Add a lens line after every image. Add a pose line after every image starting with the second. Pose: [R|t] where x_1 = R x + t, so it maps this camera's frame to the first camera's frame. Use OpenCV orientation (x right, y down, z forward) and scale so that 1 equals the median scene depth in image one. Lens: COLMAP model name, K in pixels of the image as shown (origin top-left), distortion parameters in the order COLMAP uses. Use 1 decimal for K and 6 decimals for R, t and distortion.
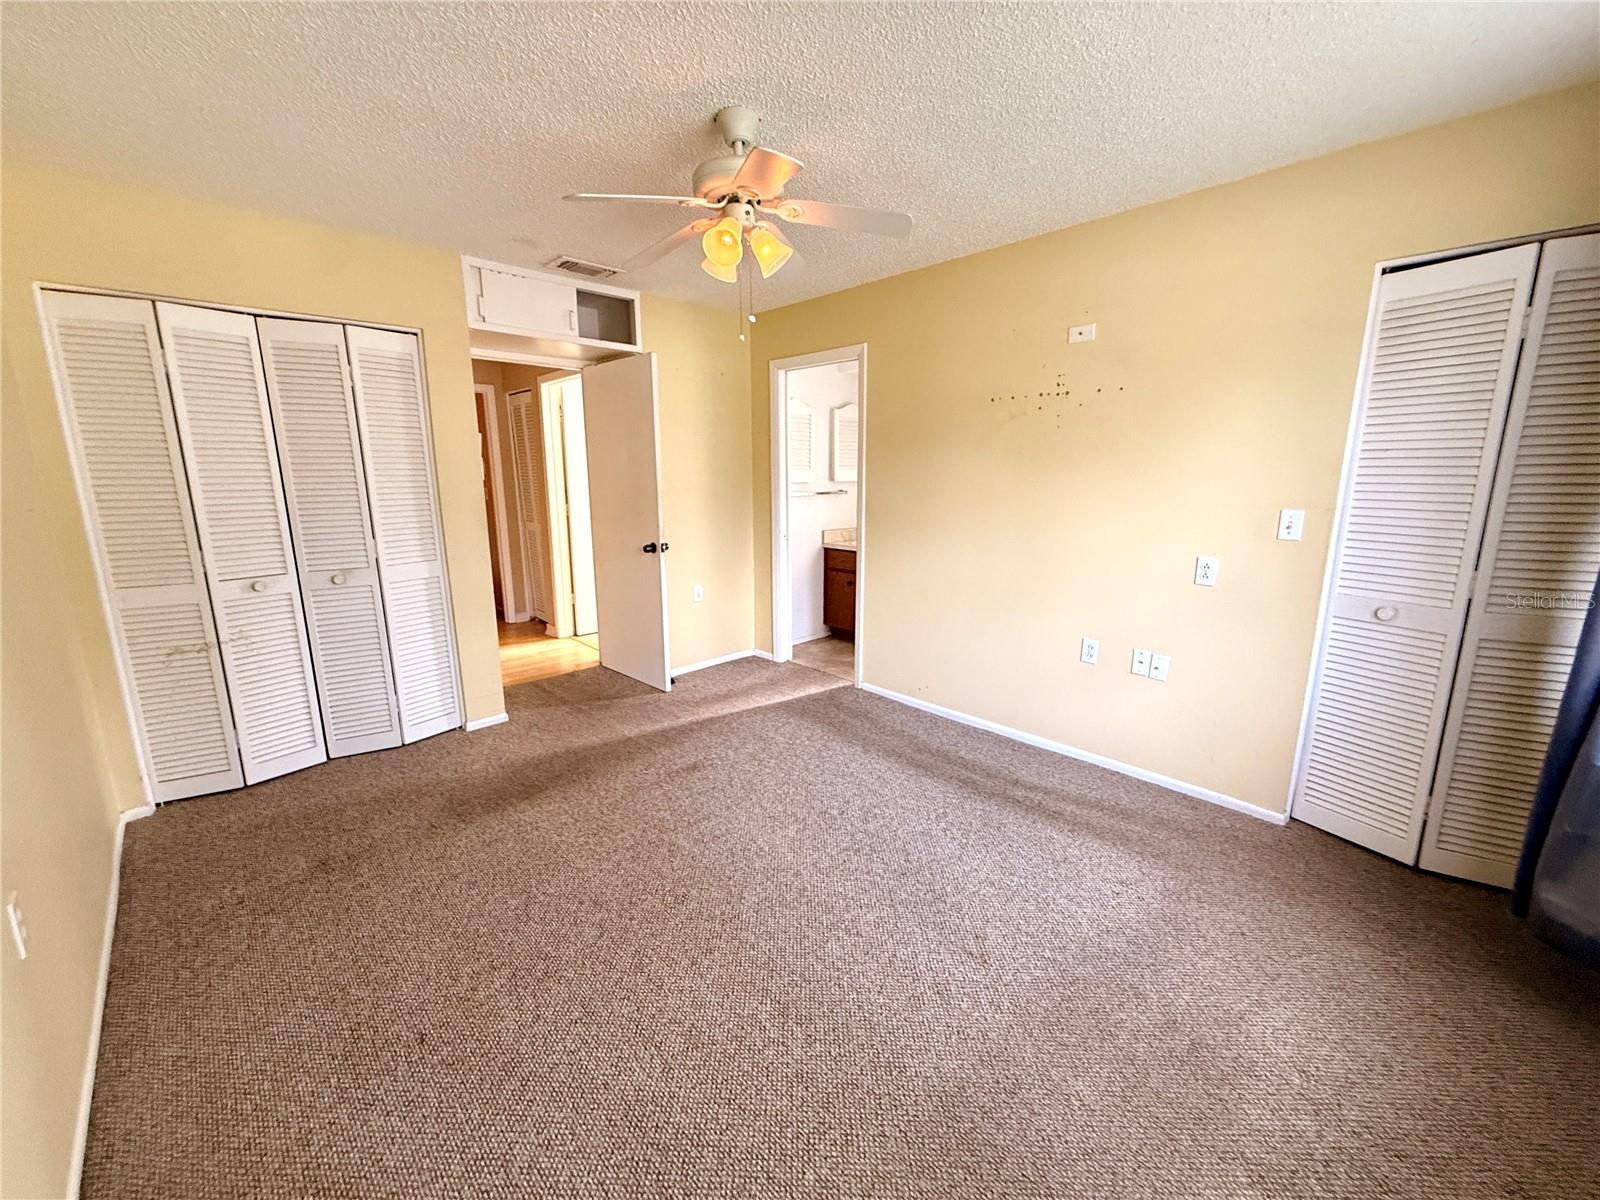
lens RADIAL K [[639.3, 0, 796.1], [0, 639.3, 599.5], [0, 0, 1]] dist [0.004399, 0.001105]
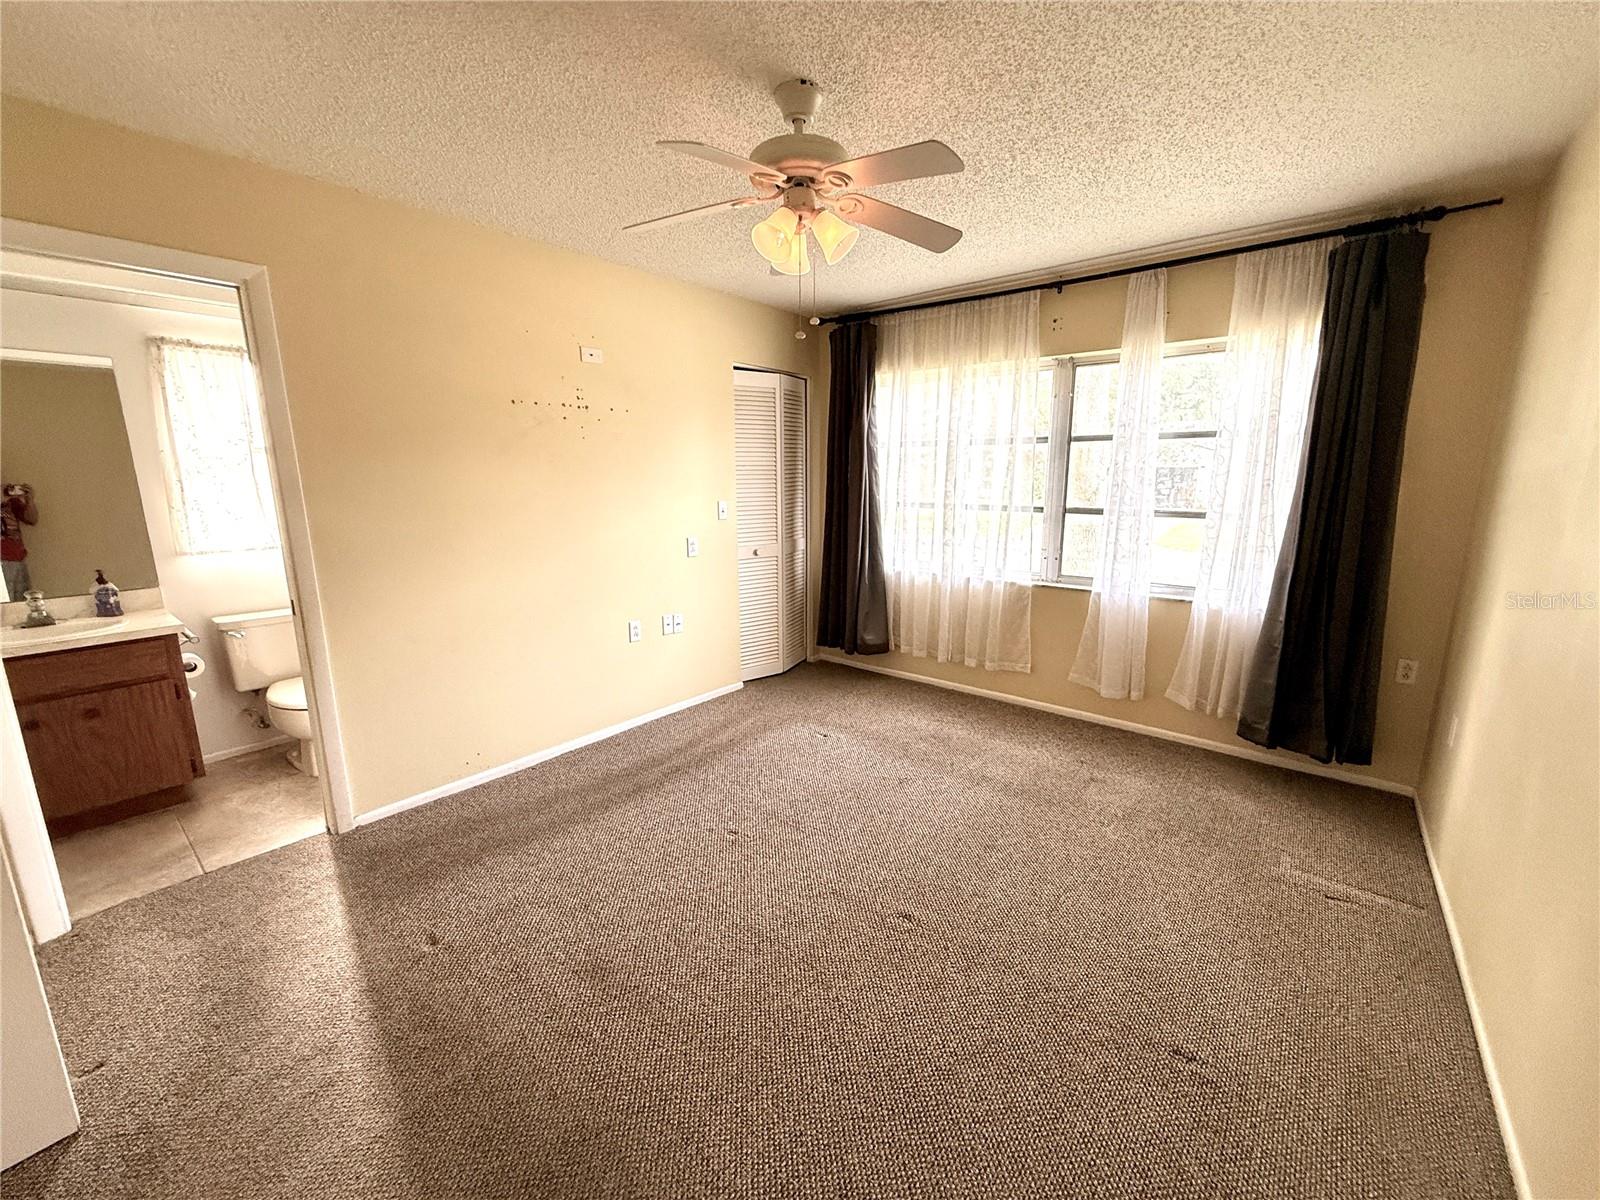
lens RADIAL K [[639.3, 0, 793.9], [0, 639.3, 599.0], [0, 0, 1]] dist [0.004399, 0.001105]
pose [[-0.103833, -0.196671, 0.974956, -0.709176], [0.208979, 0.954058, 0.214712, -0.167925], [-0.972392, 0.226039, -0.057962, 0.773403]]
